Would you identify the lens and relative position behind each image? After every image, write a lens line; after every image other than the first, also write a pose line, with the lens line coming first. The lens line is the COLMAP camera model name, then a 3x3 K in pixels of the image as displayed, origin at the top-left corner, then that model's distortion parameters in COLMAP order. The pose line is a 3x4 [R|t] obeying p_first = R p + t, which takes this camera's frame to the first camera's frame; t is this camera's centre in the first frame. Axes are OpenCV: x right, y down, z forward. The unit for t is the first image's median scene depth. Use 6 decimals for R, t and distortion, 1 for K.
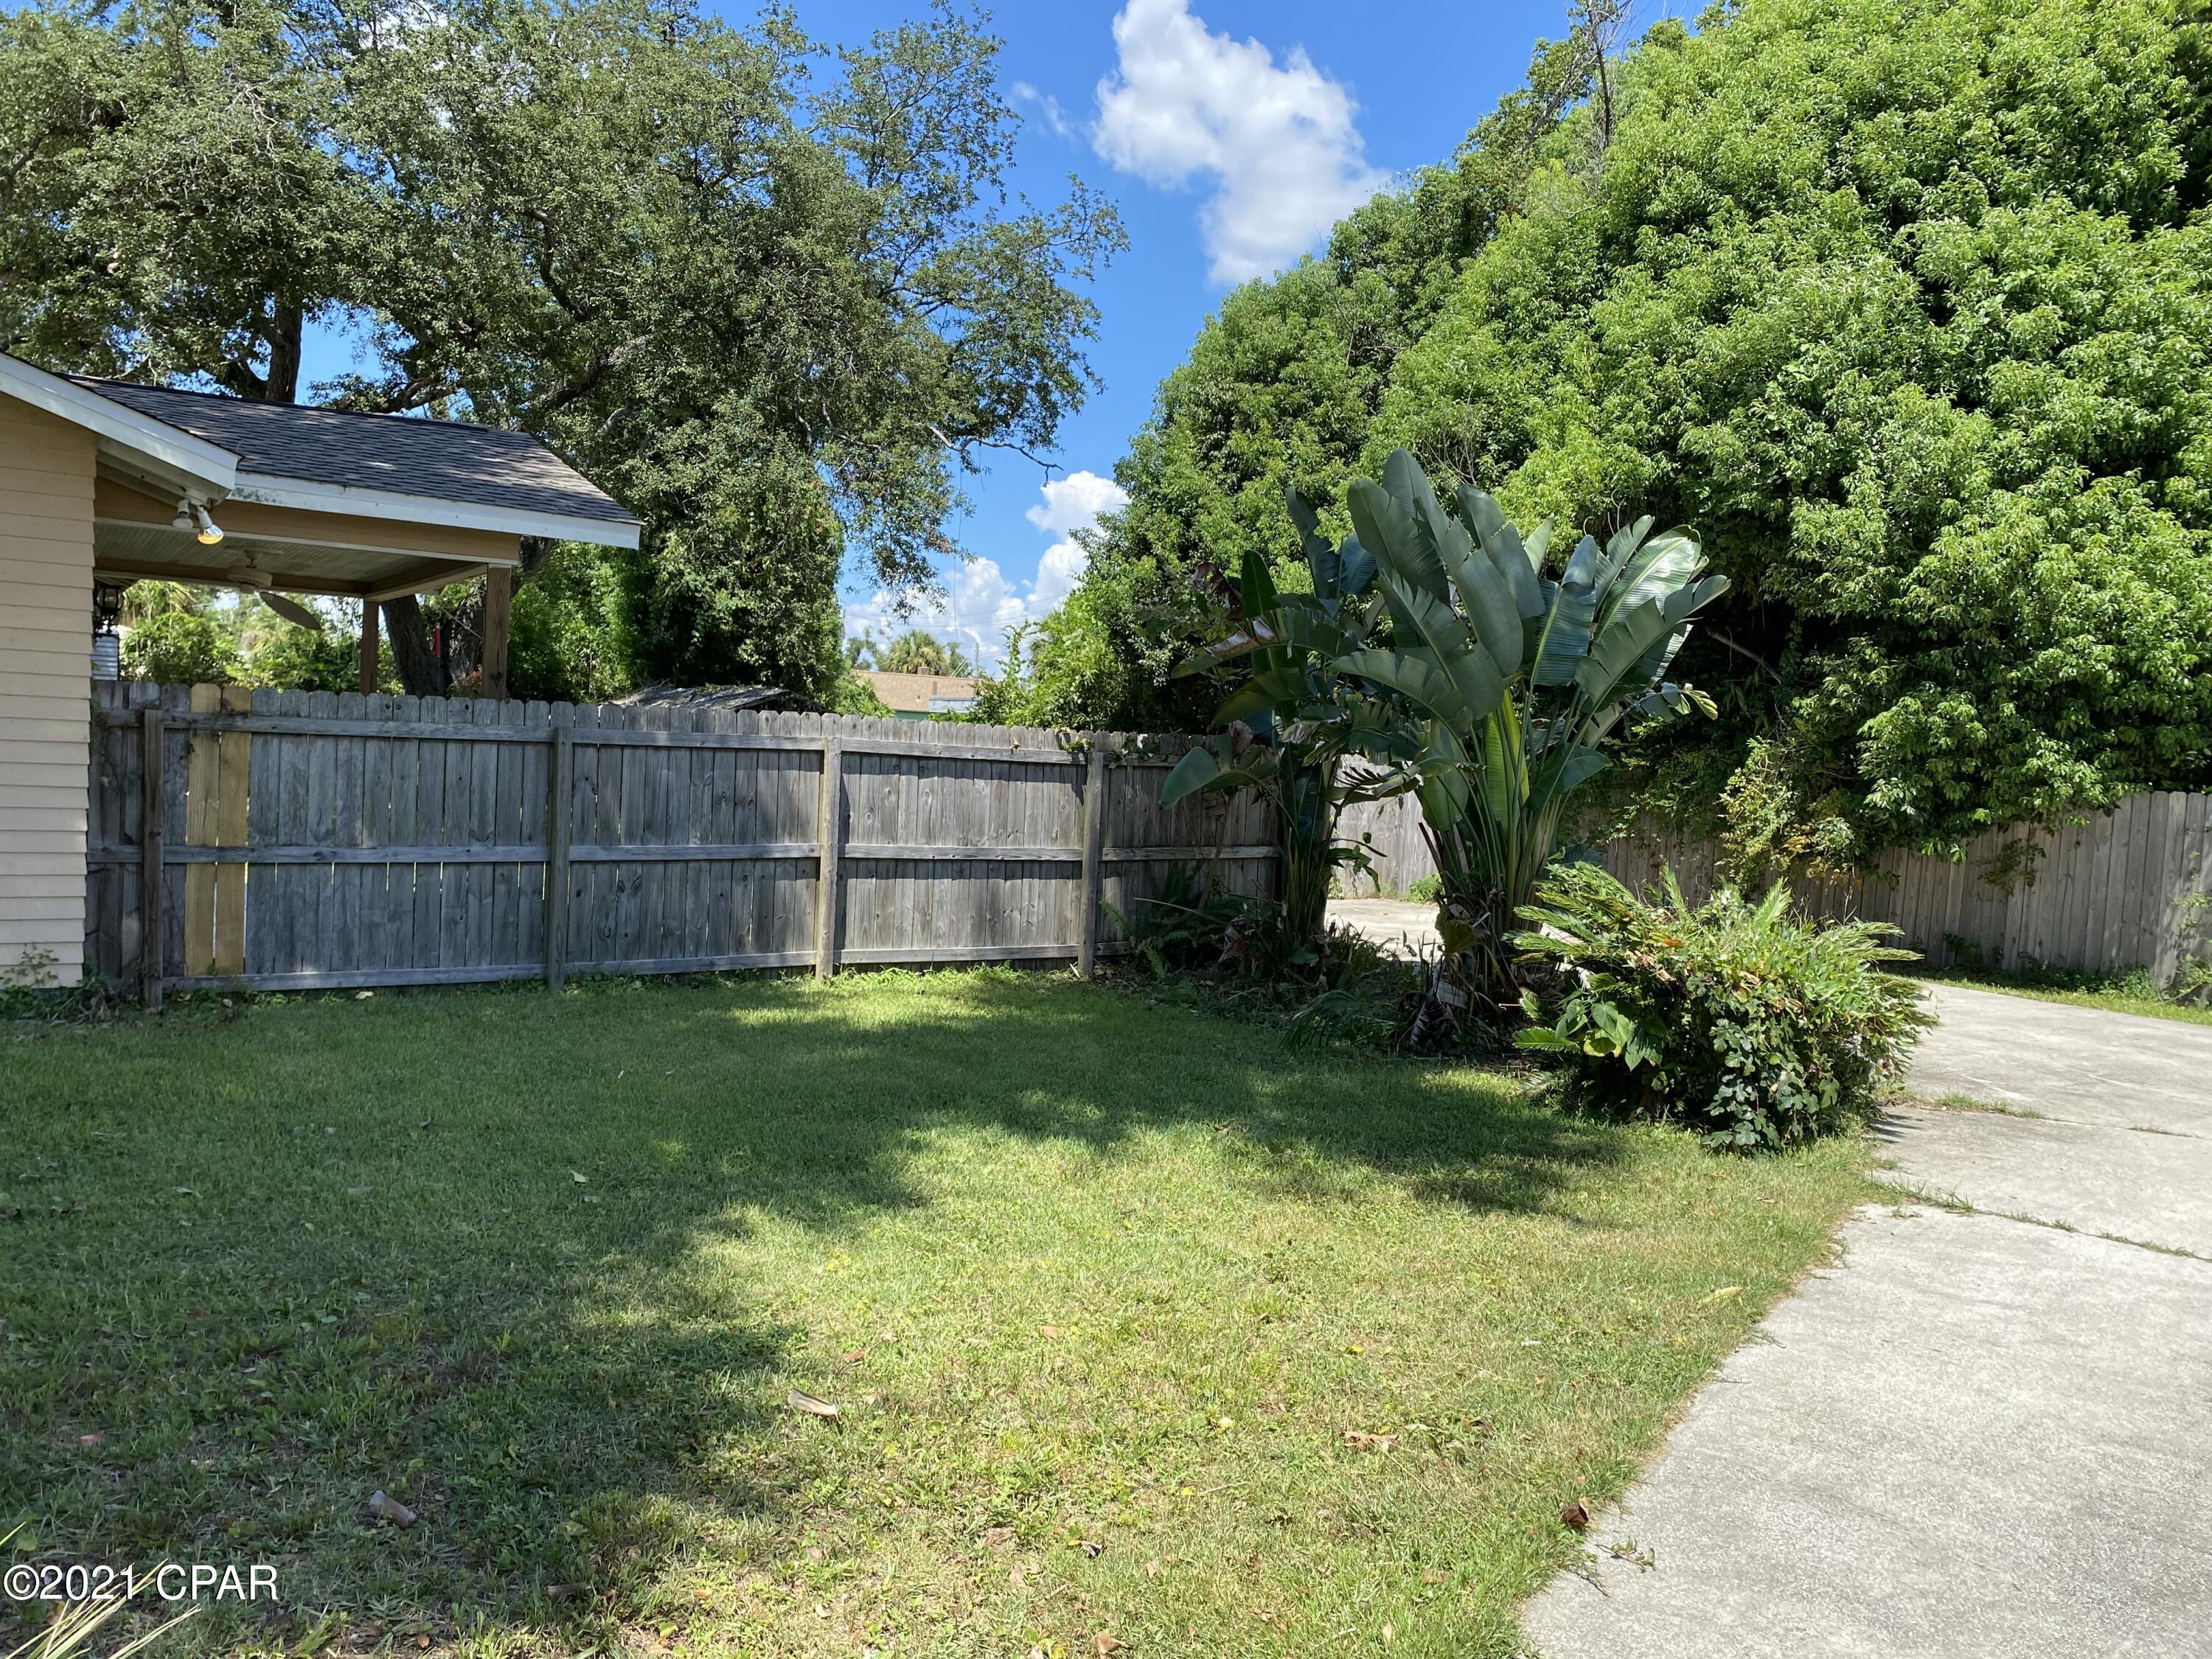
lens RADIAL K [[1699.7, 0, 1106.0], [0, 1699.7, 829.5], [0, 0, 1]] dist [-0.007849, -0.062814]
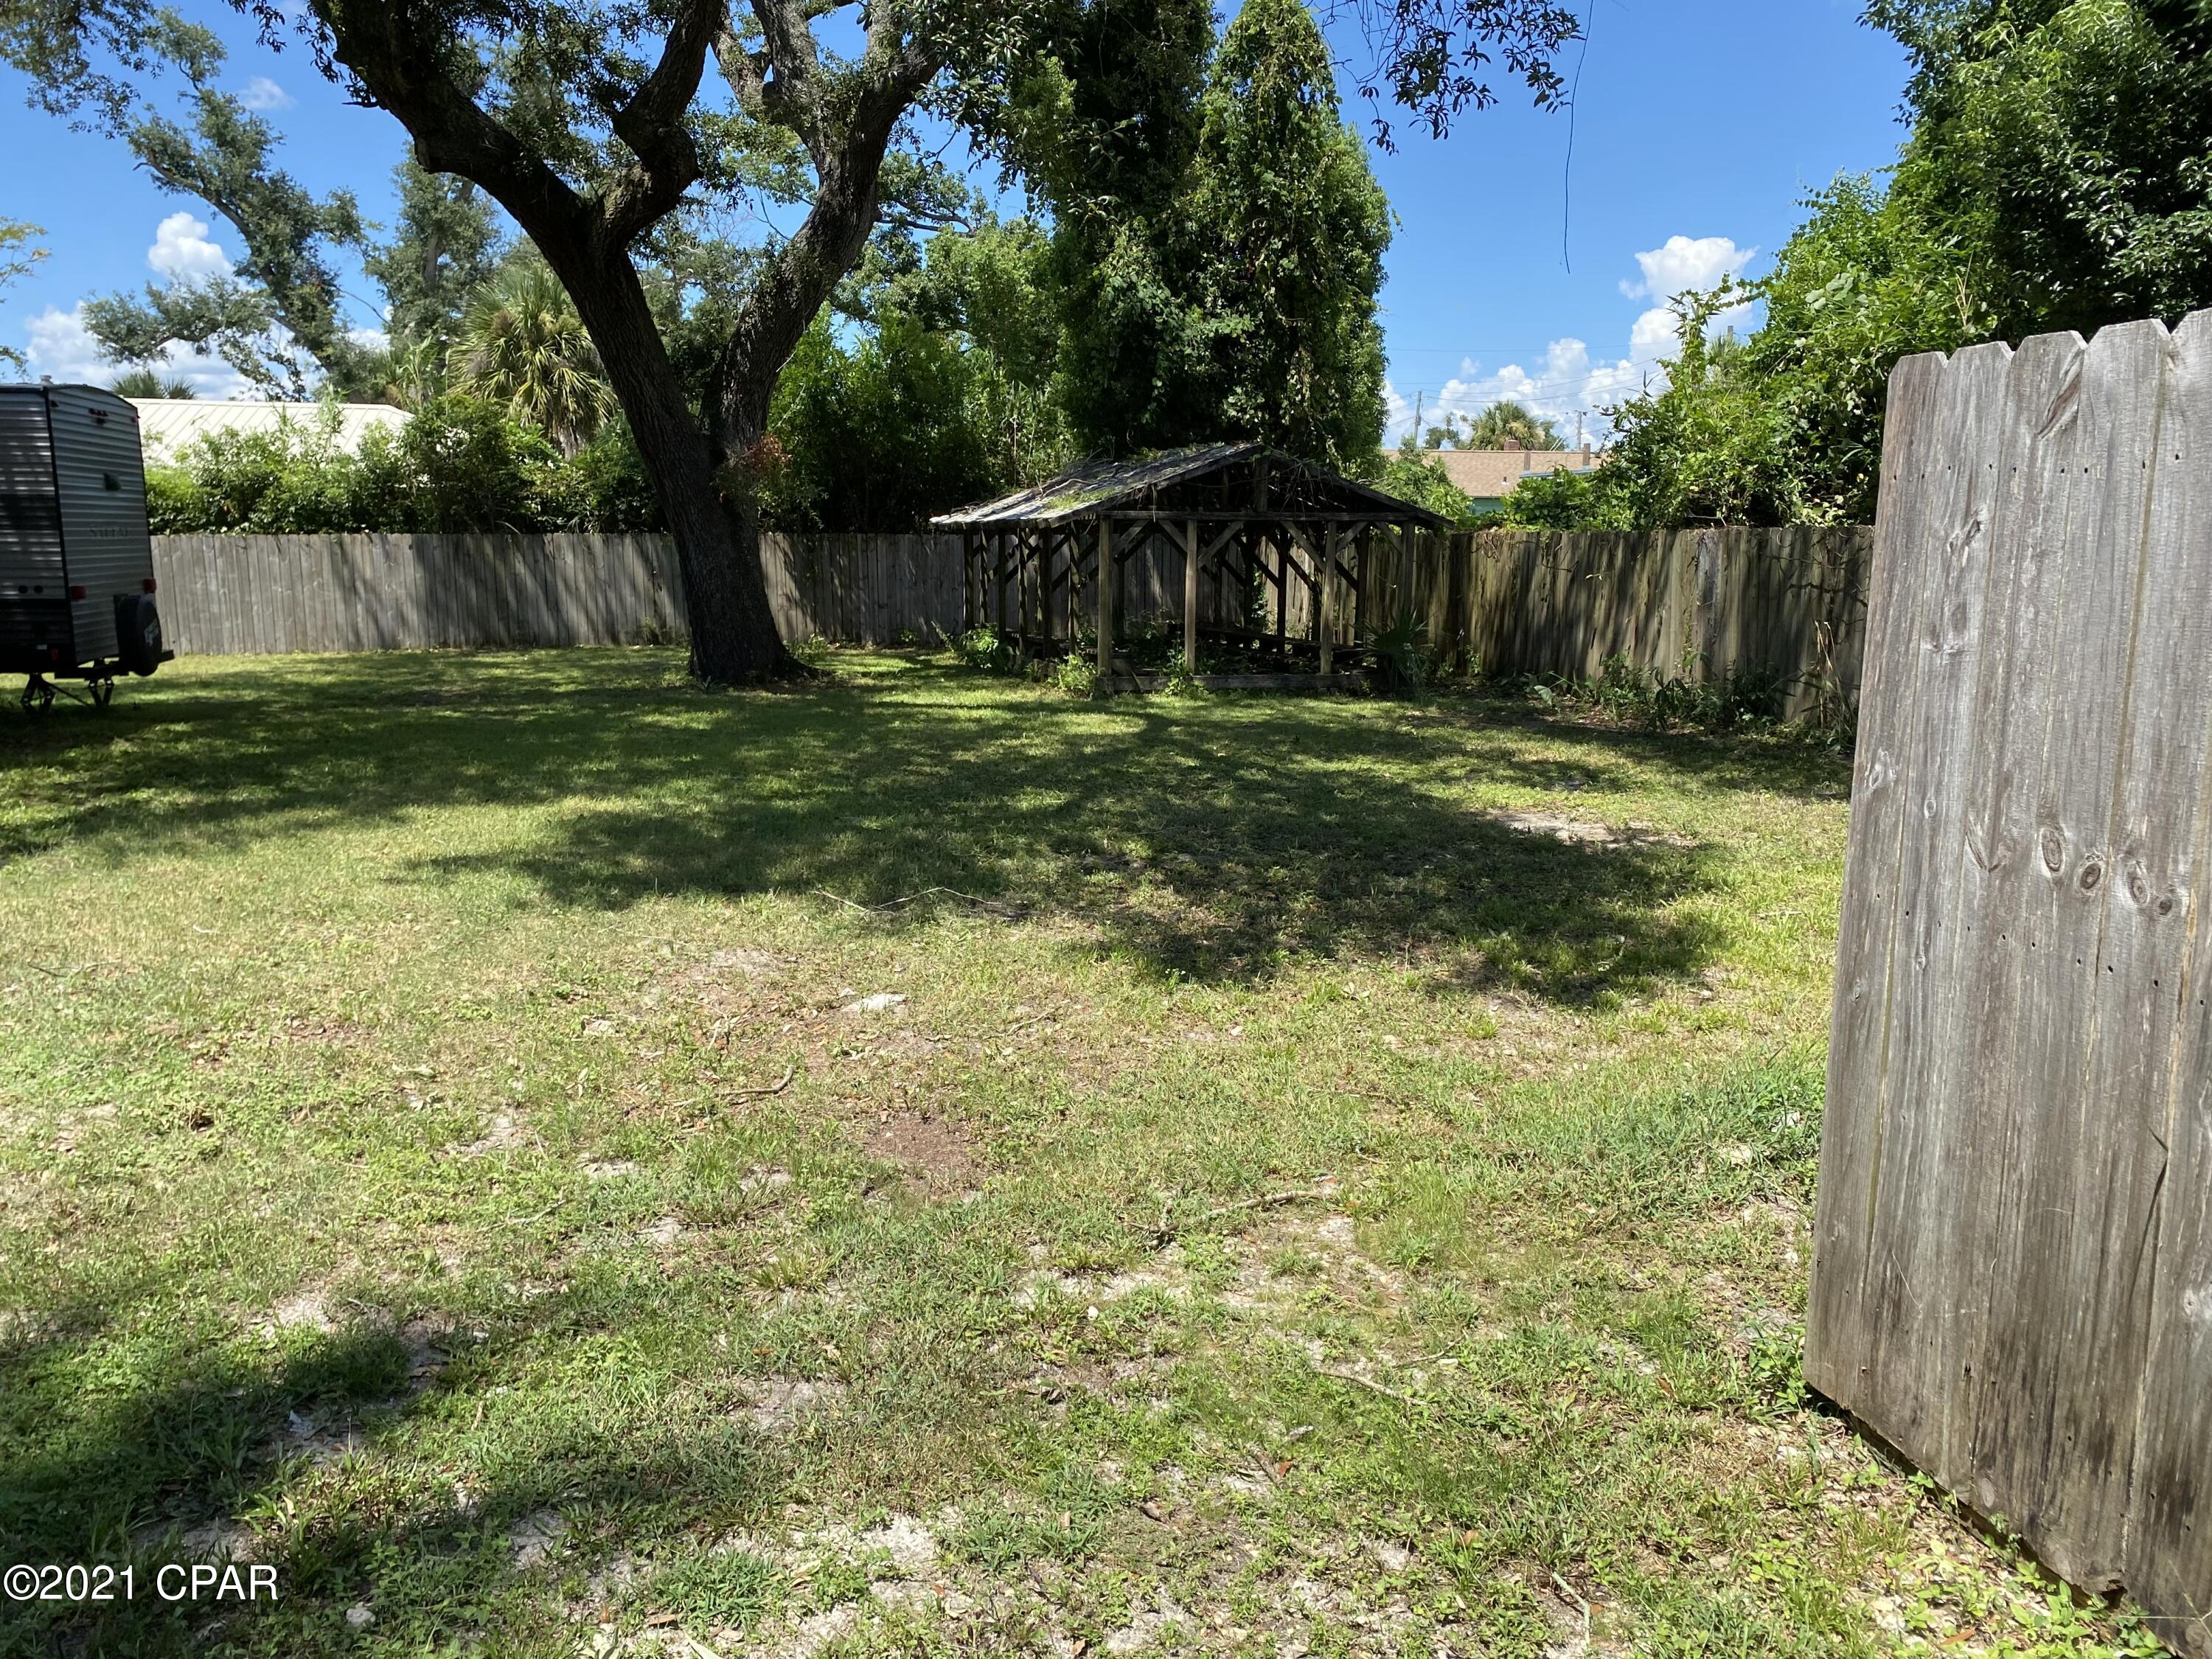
lens RADIAL K [[1699.7, 0, 1106.0], [0, 1699.7, 829.5], [0, 0, 1]] dist [-0.007849, -0.062814]
pose [[0.942687, 0.016393, -0.333276, -0.036556], [0.021674, 0.993675, 0.110183, -0.014780], [0.332974, -0.111091, 0.936369, 0.335974]]
